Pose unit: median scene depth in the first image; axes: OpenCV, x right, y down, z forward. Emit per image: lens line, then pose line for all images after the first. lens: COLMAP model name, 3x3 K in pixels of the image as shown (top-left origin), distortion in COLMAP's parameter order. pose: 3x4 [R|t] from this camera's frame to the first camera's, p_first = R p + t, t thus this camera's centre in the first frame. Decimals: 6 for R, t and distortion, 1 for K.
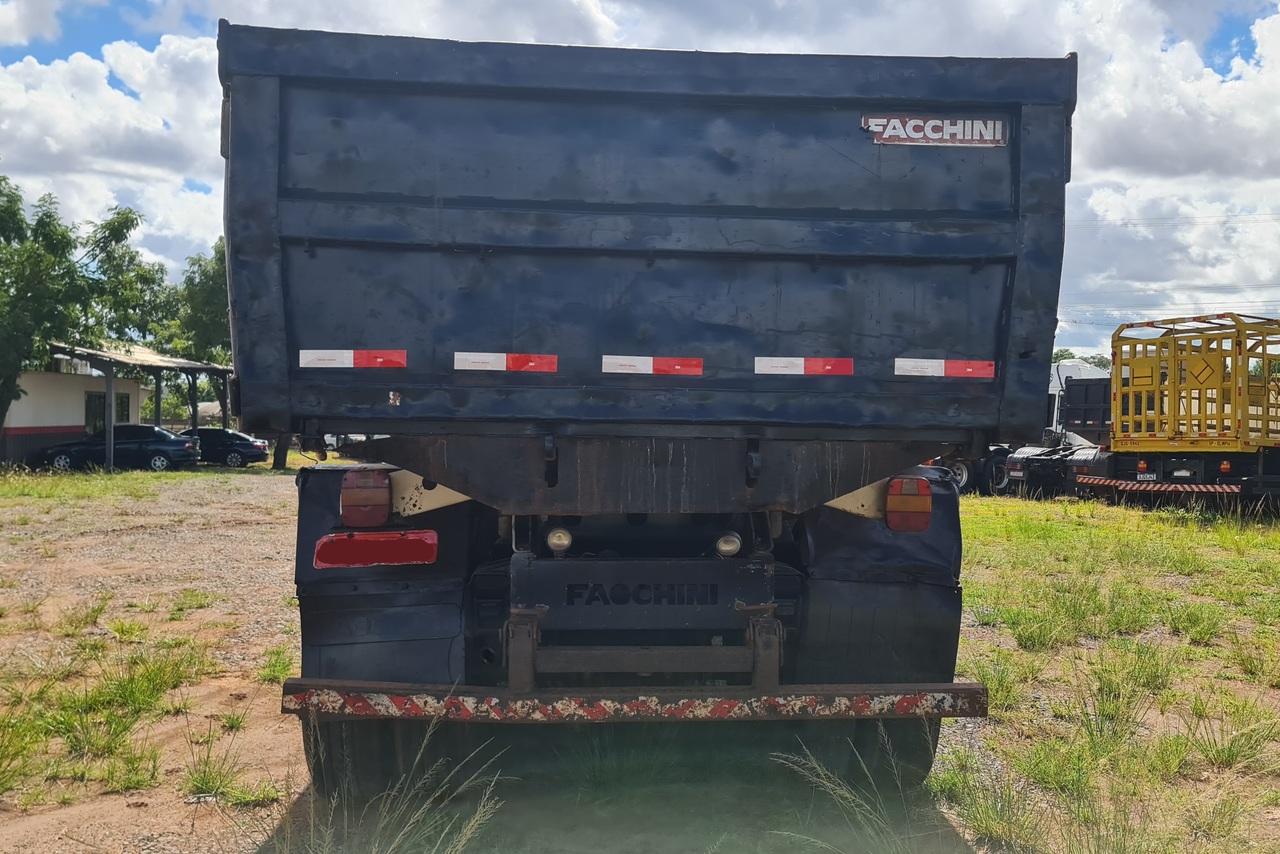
lens RADIAL K [[1210.5, 0, 644.1], [0, 1210.5, 436.6], [0, 0, 1]] dist [0.057409, 0.005576]
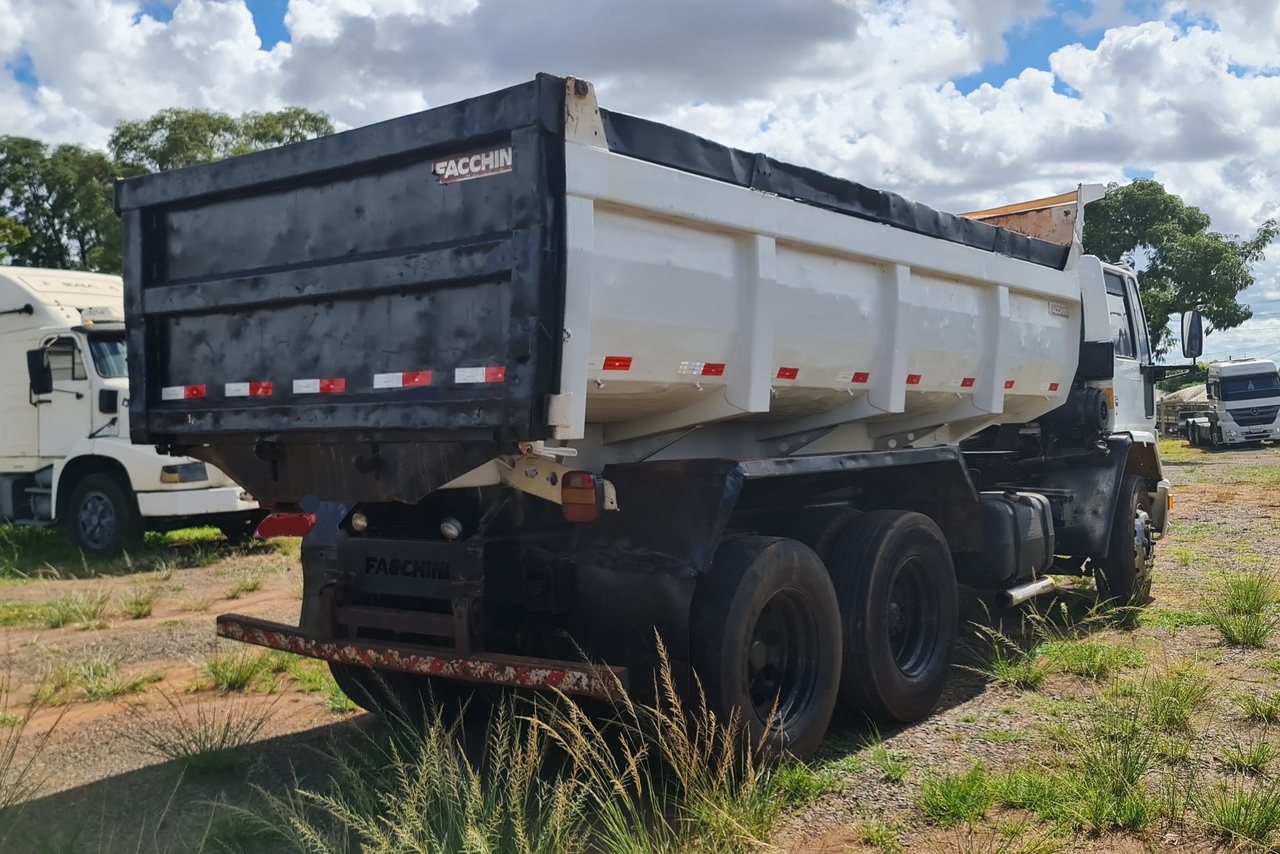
lens RADIAL K [[1241.6, 0, 640.0], [0, 1241.6, 427.0], [0, 0, 1]] dist [0.021670, 0.001978]
pose [[0.751031, -0.027187, -0.659707, 1.052377], [0.030065, 0.999524, -0.006964, 0.003600], [0.659582, -0.014604, 0.751490, 0.222216]]
